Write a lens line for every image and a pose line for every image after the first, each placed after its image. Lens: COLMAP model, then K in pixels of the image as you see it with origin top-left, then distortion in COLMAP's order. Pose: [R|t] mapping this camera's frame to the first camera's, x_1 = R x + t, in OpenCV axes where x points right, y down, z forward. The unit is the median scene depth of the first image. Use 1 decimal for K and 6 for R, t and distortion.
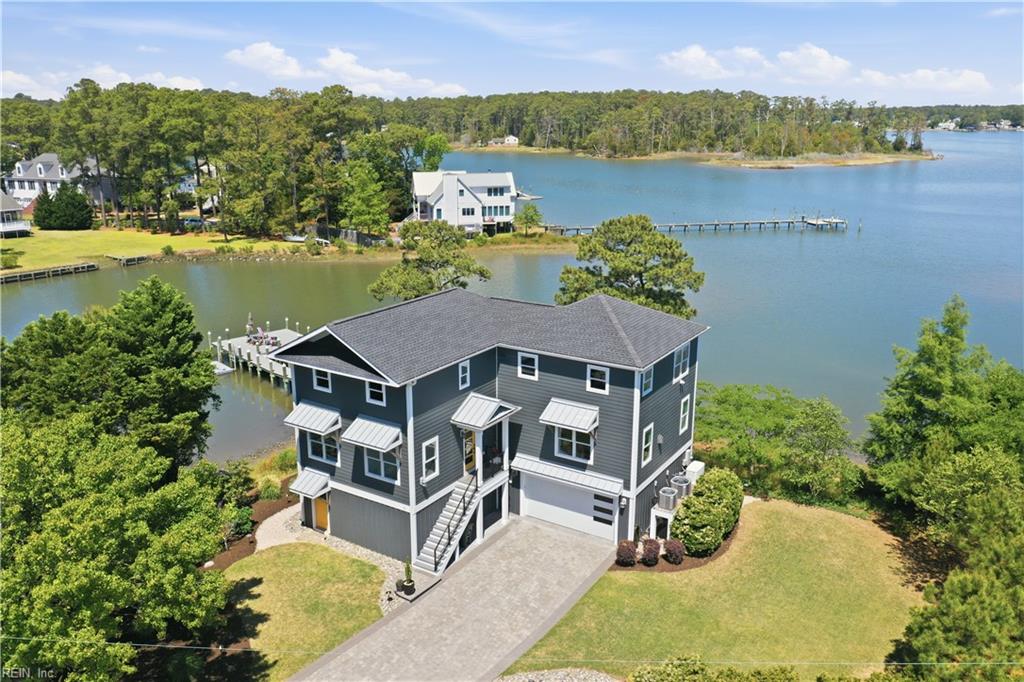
lens RADIAL K [[809.5, 0, 512.0], [0, 809.5, 341.0], [0, 0, 1]] dist [0.004466, 0.001868]
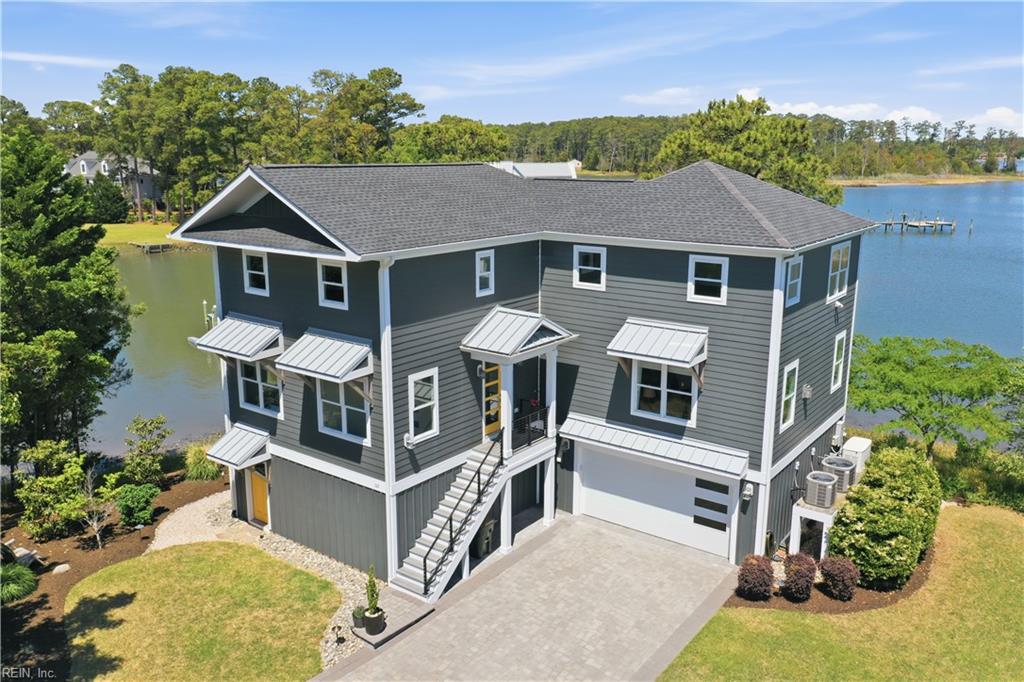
lens RADIAL K [[809.5, 0, 512.0], [0, 809.5, 341.0], [0, 0, 1]] dist [0.004466, 0.001868]
pose [[0.997062, 0.017259, -0.074636, 0.007732], [-0.020498, 0.998871, -0.042852, 0.113787], [0.073812, 0.044256, 0.996290, 0.376858]]
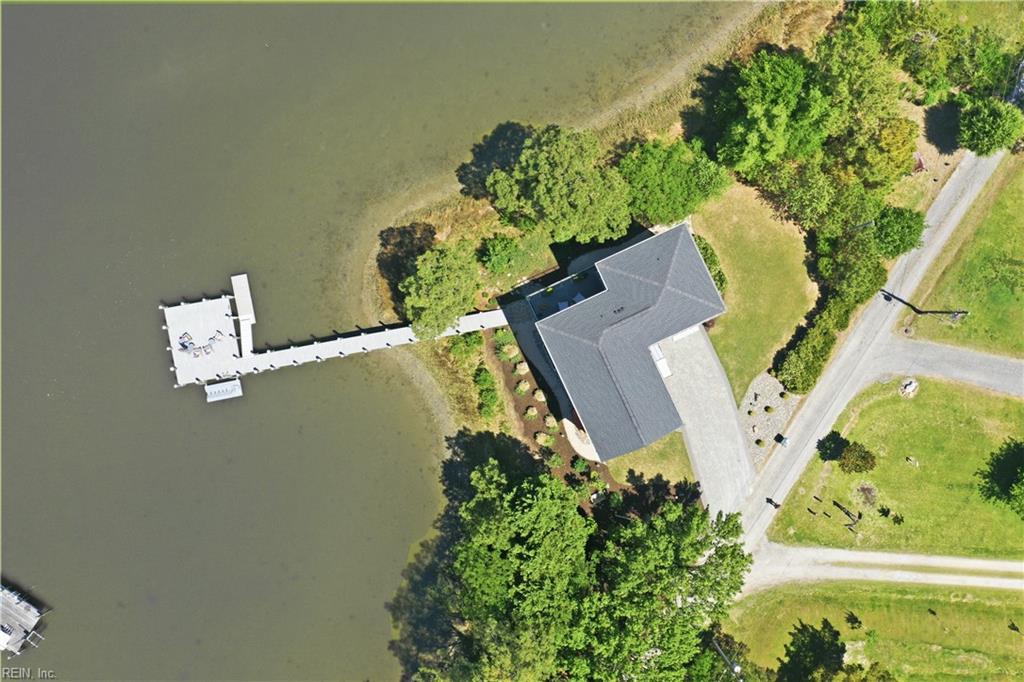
lens RADIAL K [[809.5, 0, 512.0], [0, 809.5, 341.0], [0, 0, 1]] dist [0.004466, 0.001868]
pose [[0.553847, -0.832604, -0.004936, -0.176459], [0.229208, 0.146765, 0.962249, -1.816480], [-0.800448, -0.534071, 0.272125, 0.745397]]
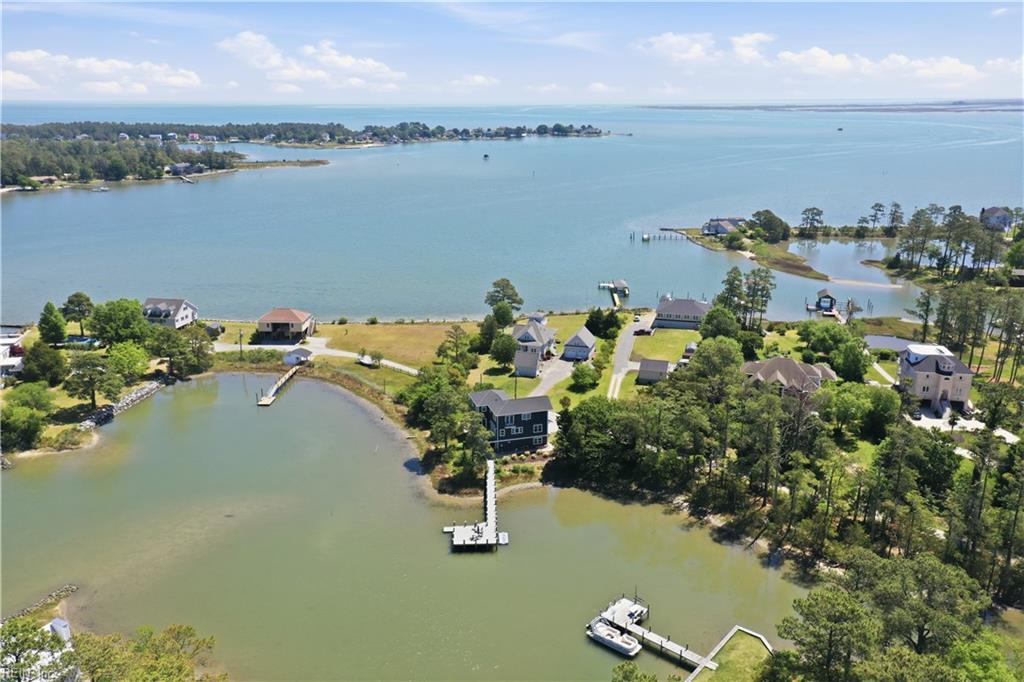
lens RADIAL K [[809.5, 0, 512.0], [0, 809.5, 341.0], [0, 0, 1]] dist [0.004466, 0.001868]
pose [[-0.741381, -0.199015, 0.640896, -3.043512], [0.172949, 0.866094, 0.469010, -2.558404], [-0.648416, 0.458557, -0.607686, 3.756755]]
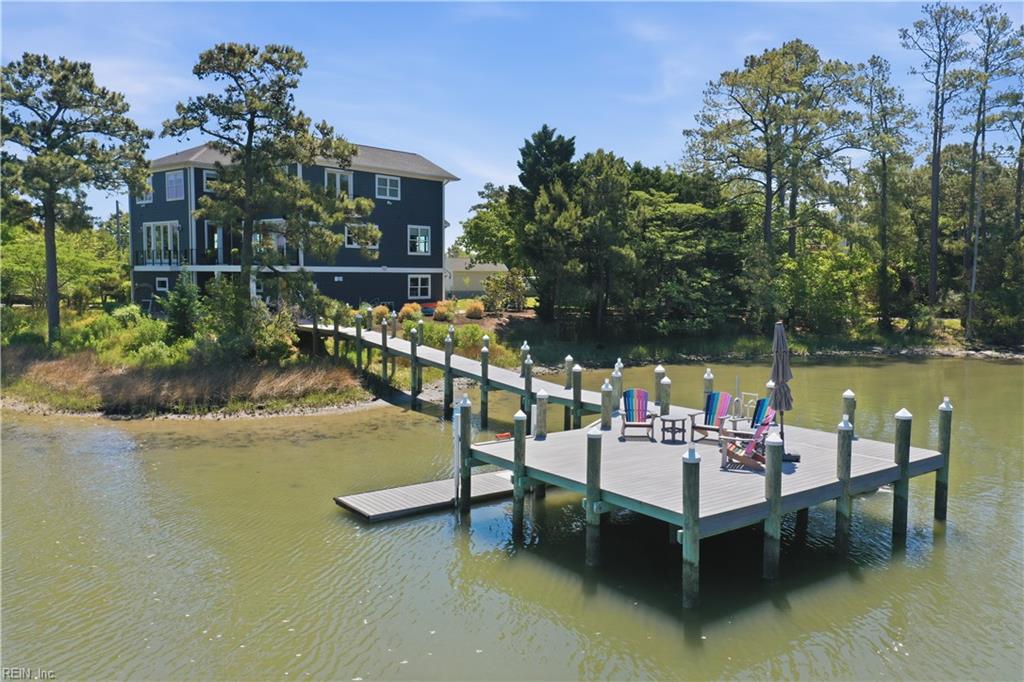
lens RADIAL K [[809.5, 0, 512.0], [0, 809.5, 341.0], [0, 0, 1]] dist [0.004466, 0.001868]
pose [[-0.992326, -0.021981, 0.121678, -0.568043], [0.020741, 0.940538, 0.339055, -0.187451], [-0.121895, 0.338977, -0.932865, 2.355978]]
